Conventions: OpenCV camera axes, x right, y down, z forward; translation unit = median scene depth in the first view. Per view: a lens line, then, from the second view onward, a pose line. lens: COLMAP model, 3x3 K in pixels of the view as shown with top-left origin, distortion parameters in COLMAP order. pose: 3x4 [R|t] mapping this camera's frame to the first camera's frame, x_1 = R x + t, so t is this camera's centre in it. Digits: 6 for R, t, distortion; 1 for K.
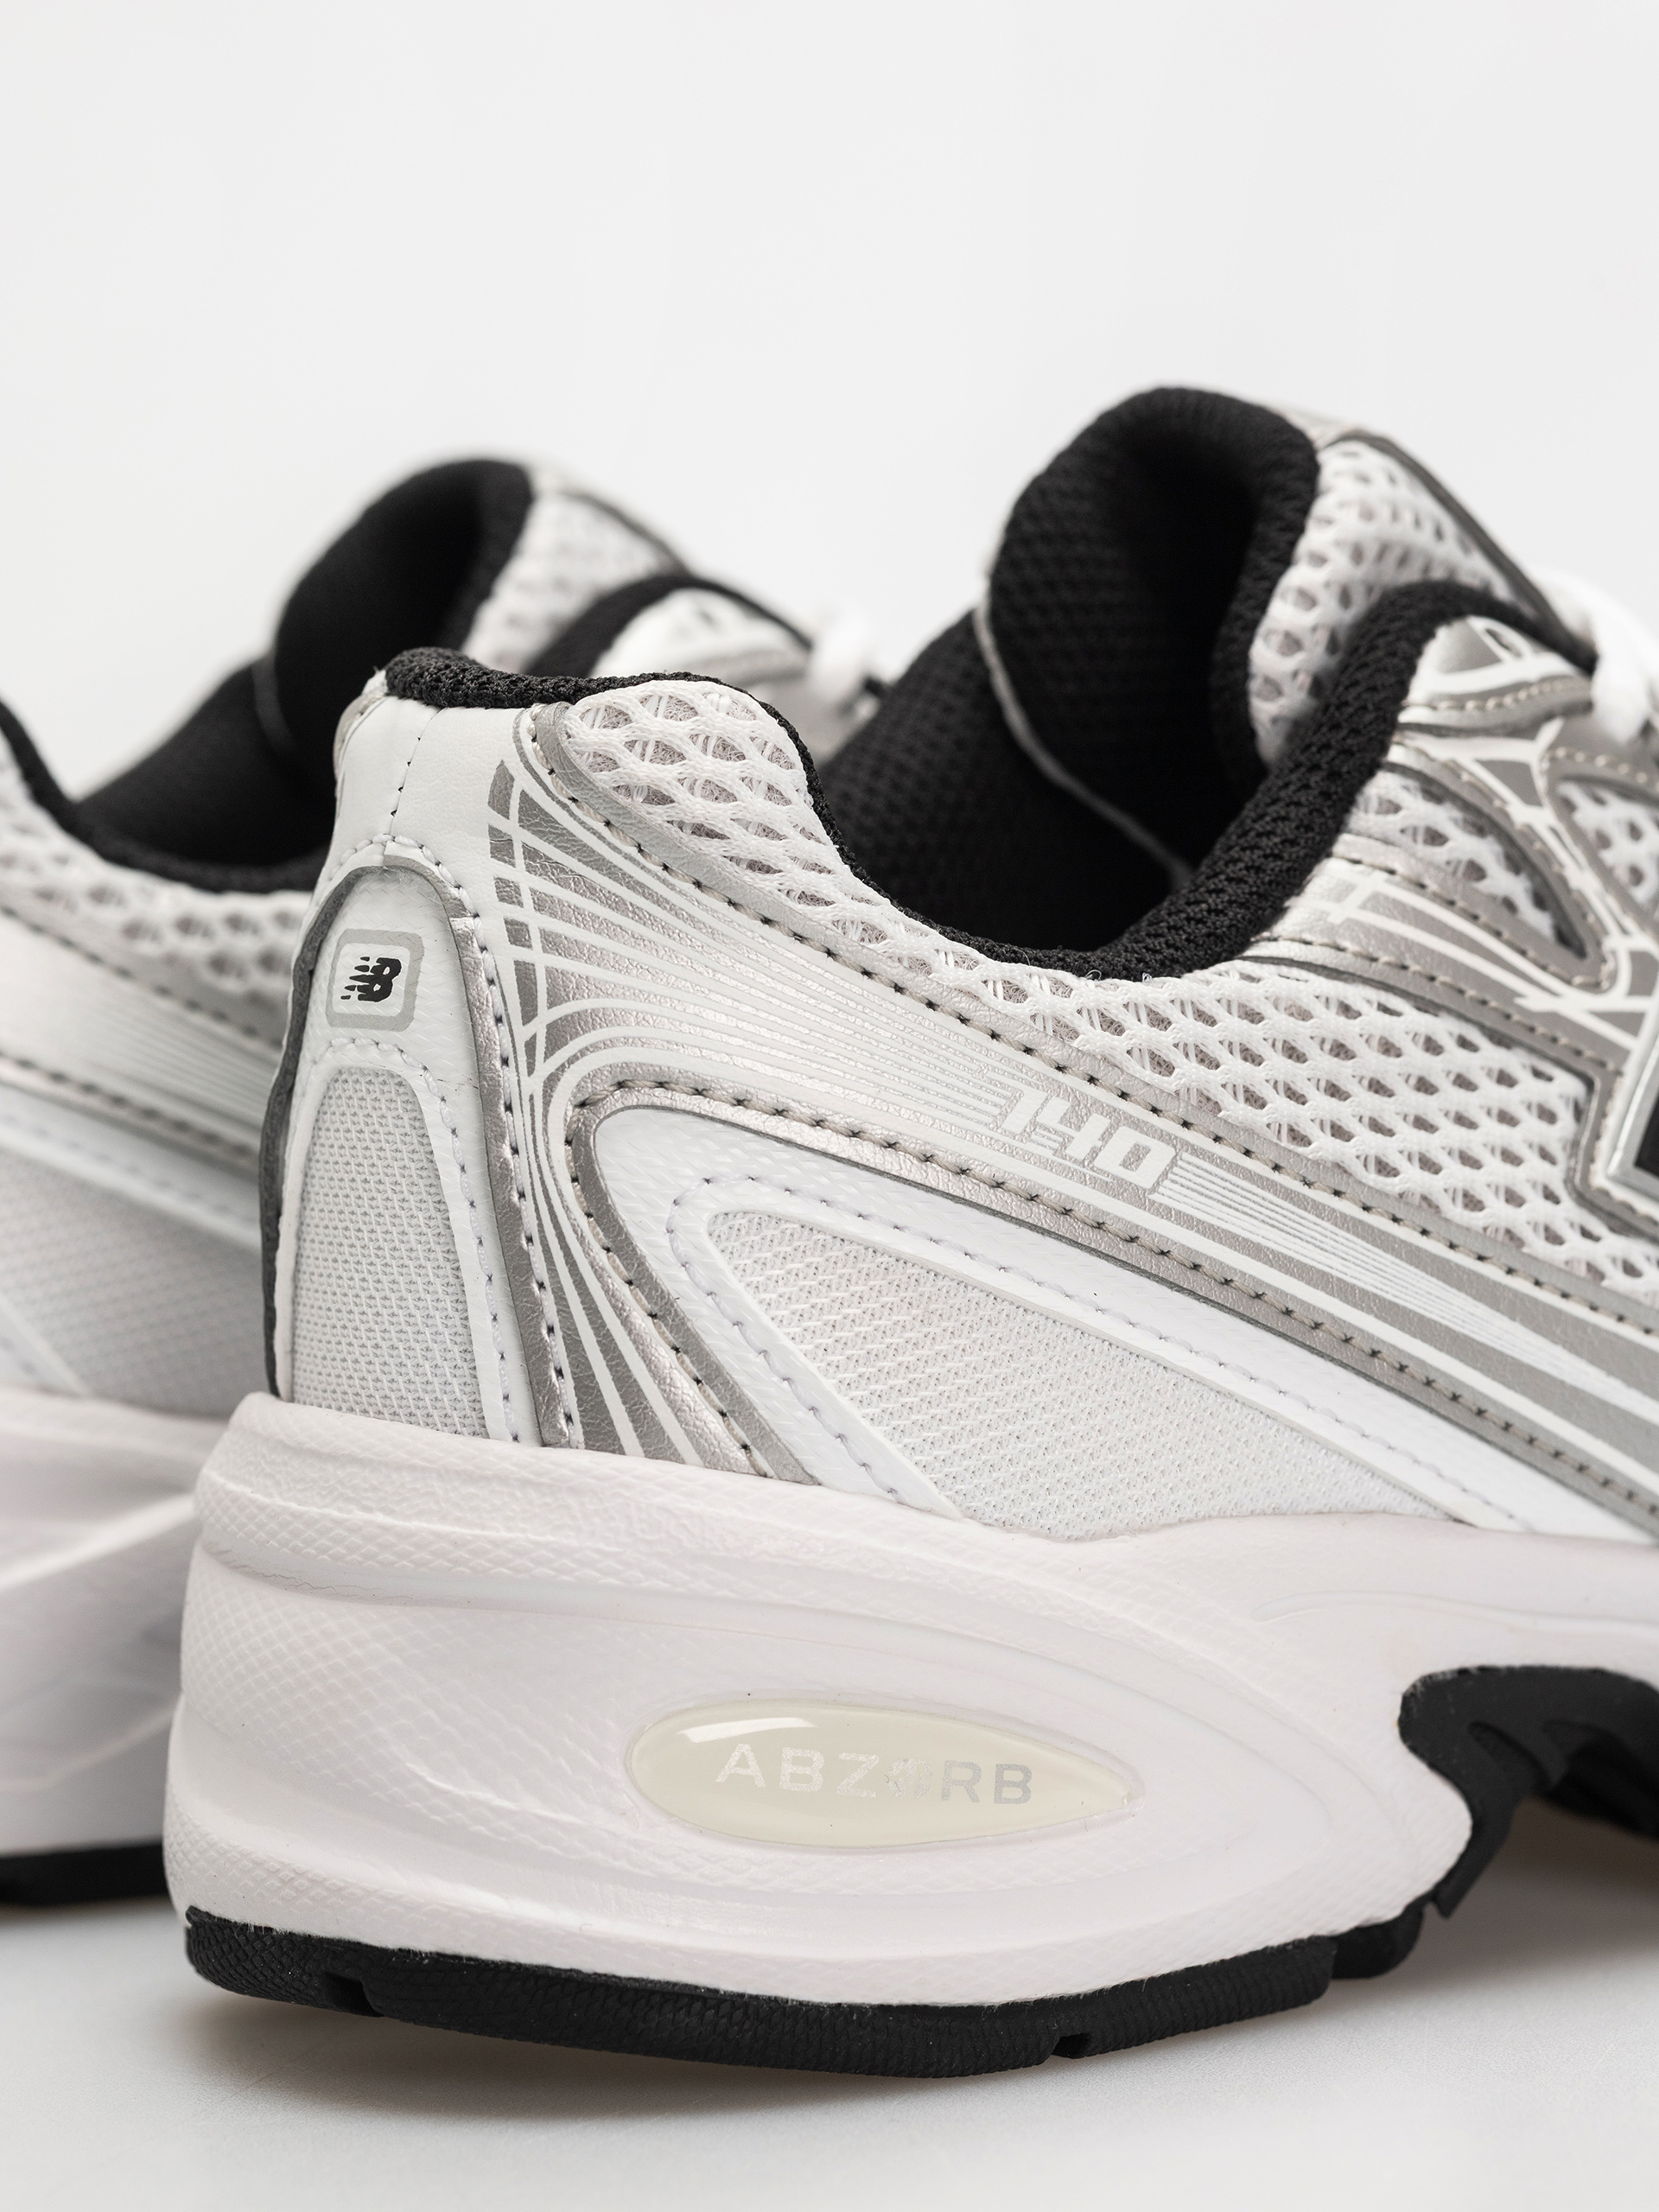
lens RADIAL K [[6901.9, 0, 829.5], [0, 6901.9, 1106.0], [0, 0, 1]] dist [0.006121, 0.810179]
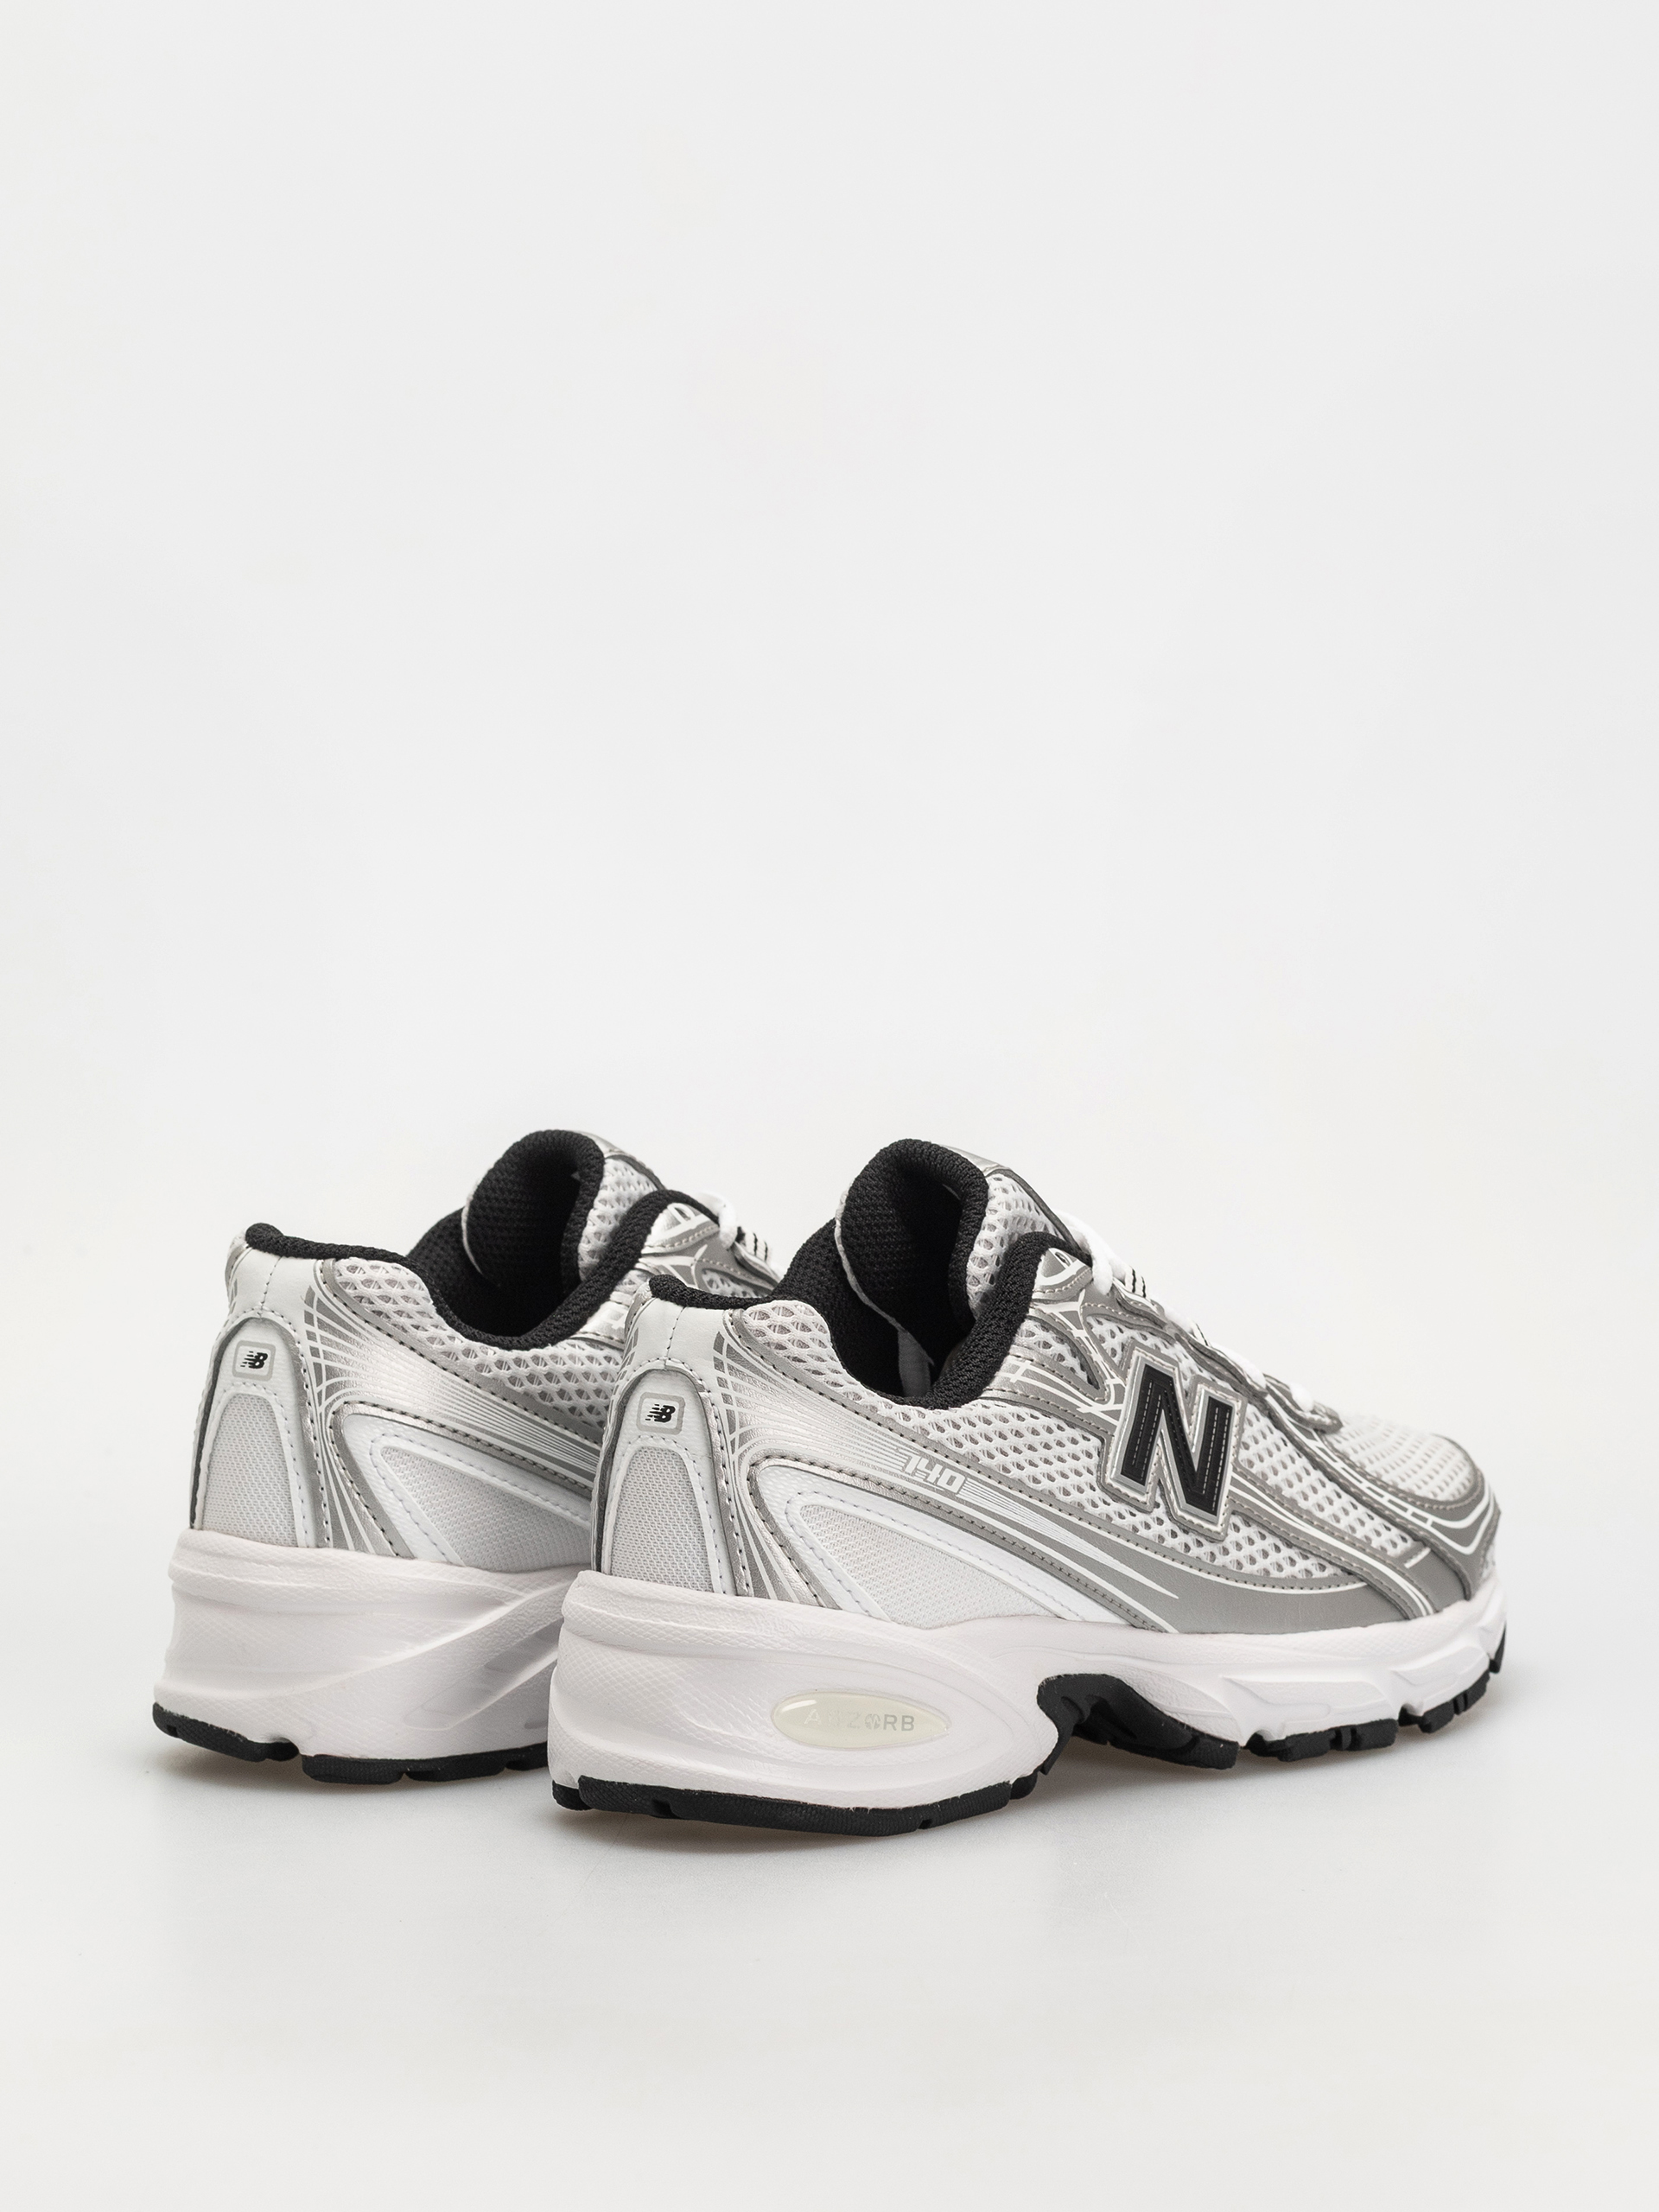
lens RADIAL K [[7308.6, 0, 829.5], [0, 7308.6, 1106.0], [0, 0, 1]] dist [0.428697, -0.757647]
pose [[0.982617, 0.002600, 0.185625, -0.496563], [-0.005299, 0.999887, 0.014045, -0.166690], [-0.185567, -0.014785, 0.982520, -1.643893]]
